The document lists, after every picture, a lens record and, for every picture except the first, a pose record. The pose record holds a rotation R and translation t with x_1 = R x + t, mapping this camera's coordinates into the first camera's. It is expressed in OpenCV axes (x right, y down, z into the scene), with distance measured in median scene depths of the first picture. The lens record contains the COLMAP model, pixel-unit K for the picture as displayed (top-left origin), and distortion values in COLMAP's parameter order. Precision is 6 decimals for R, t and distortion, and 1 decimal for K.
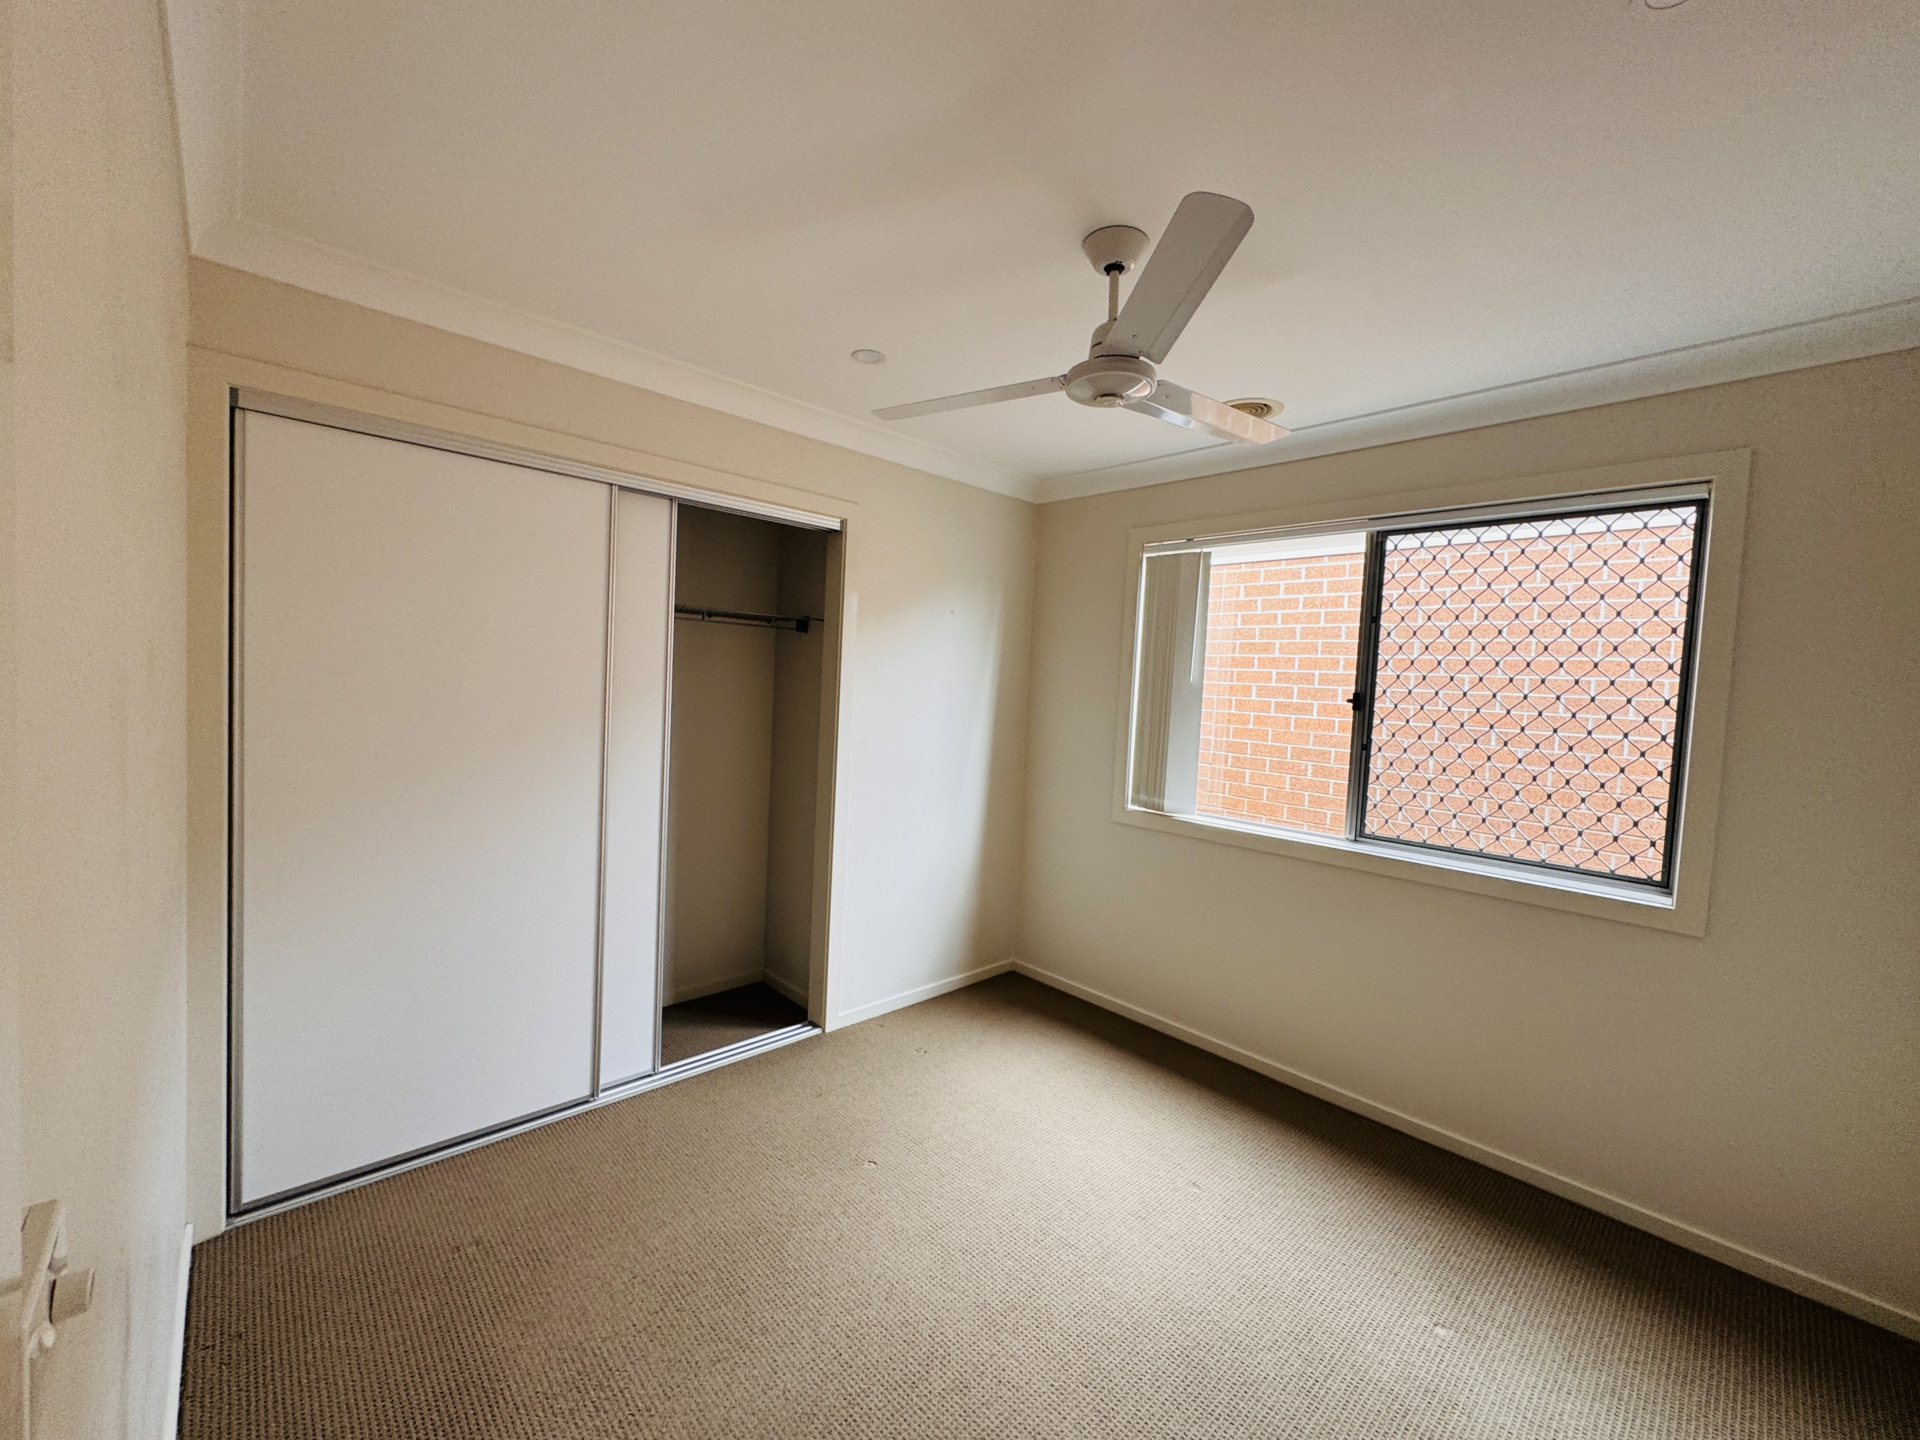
lens RADIAL K [[762.8, 0, 950.6], [0, 762.8, 724.5], [0, 0, 1]] dist [0.003310, 0.000214]
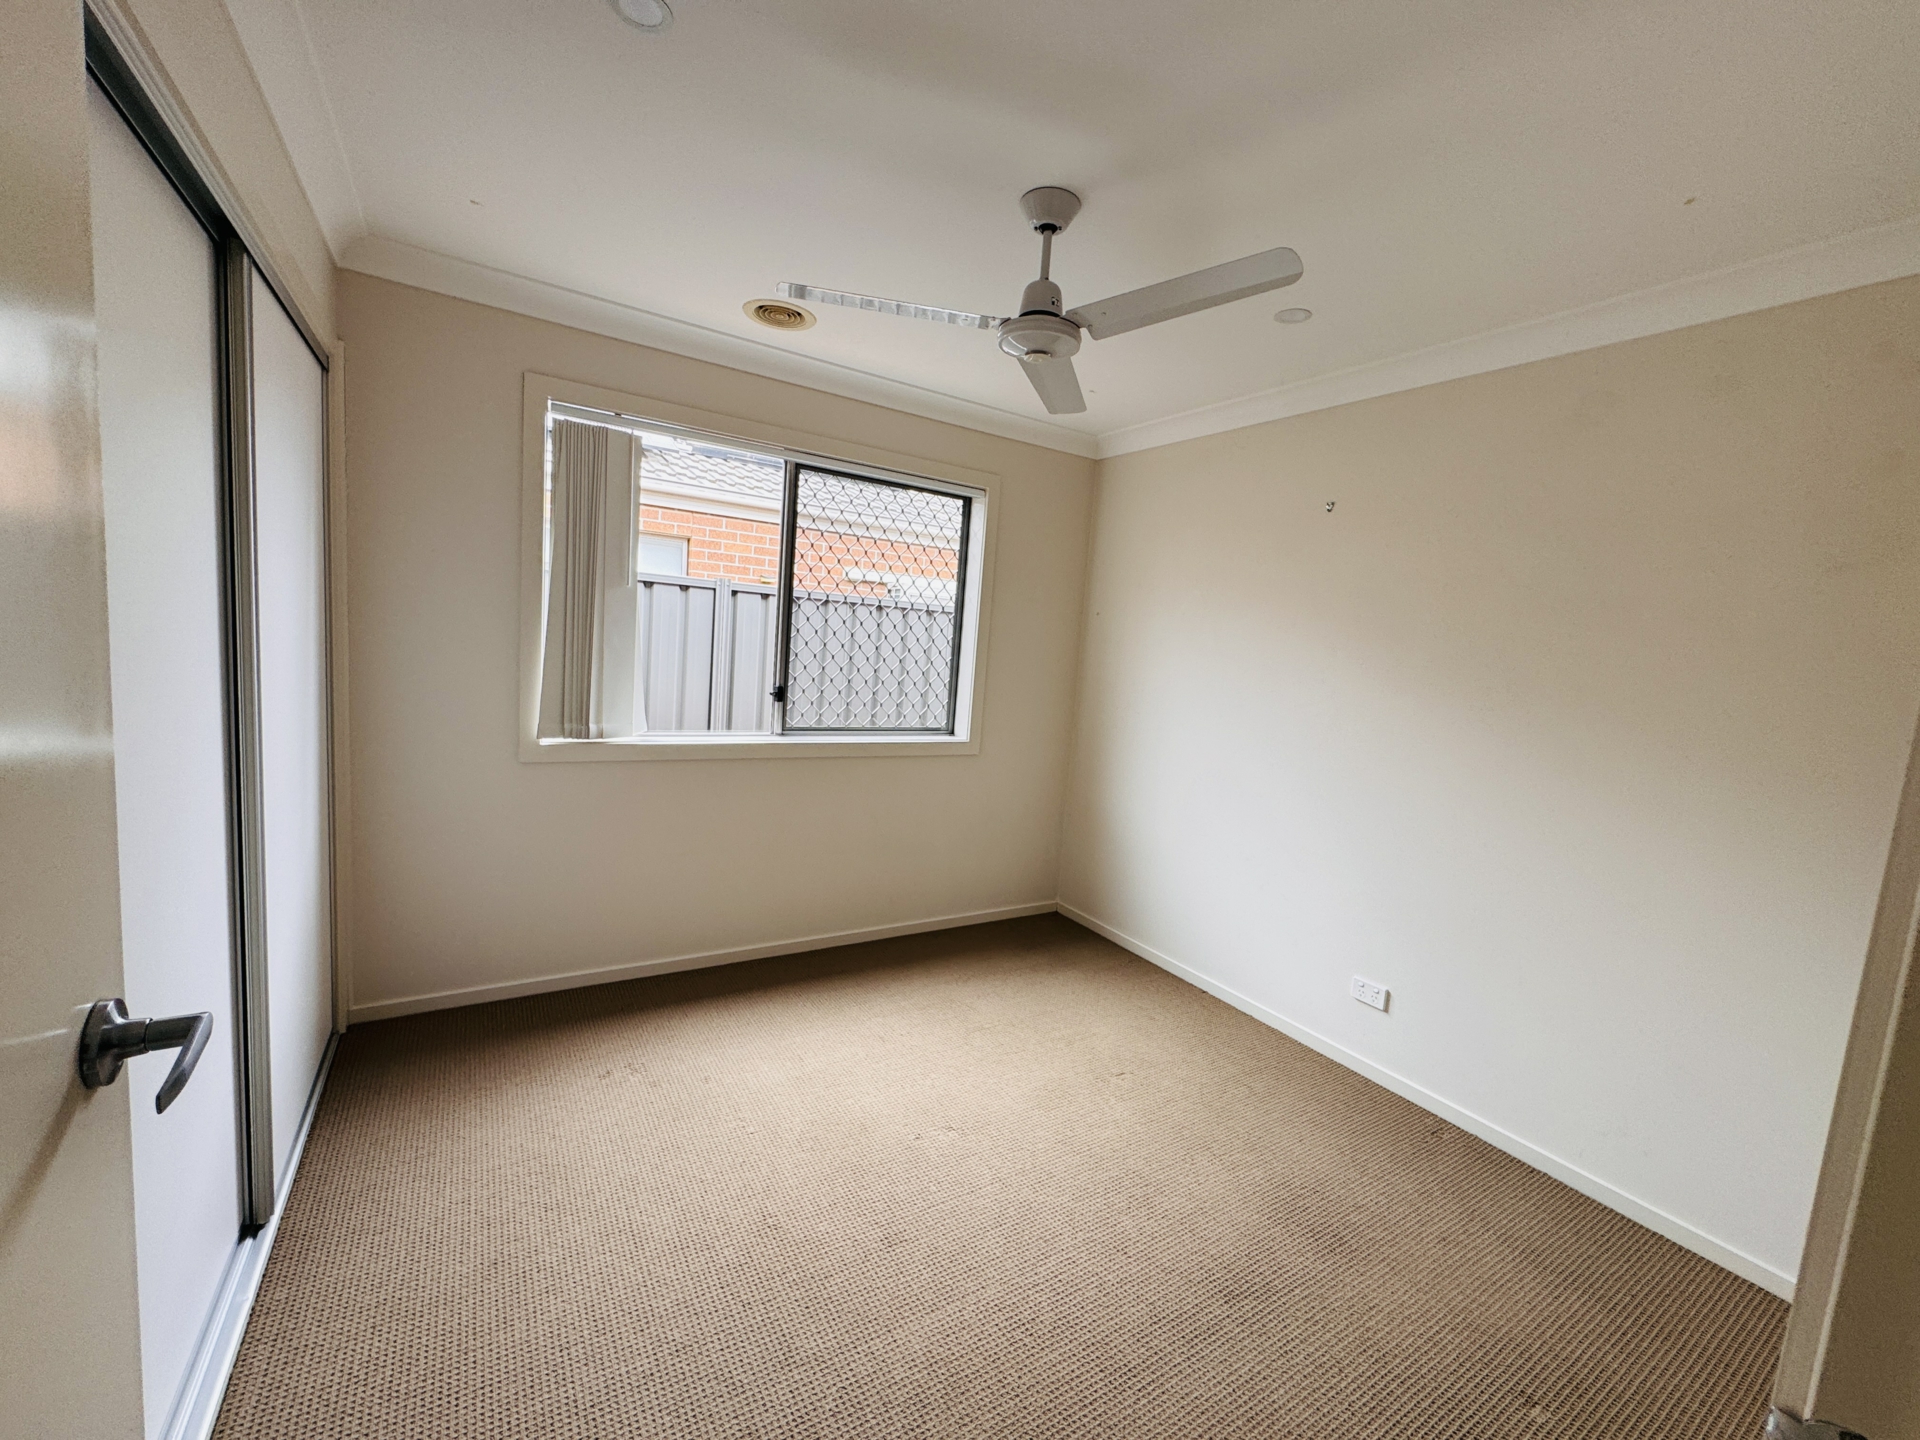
lens RADIAL K [[762.8, 0, 948.6], [0, 762.8, 704.4], [0, 0, 1]] dist [0.003310, 0.000214]
pose [[0.206220, -0.133411, 0.969368, -0.531317], [-0.024403, 0.989653, 0.141394, -0.062462], [-0.978201, -0.052814, 0.200831, 0.524762]]
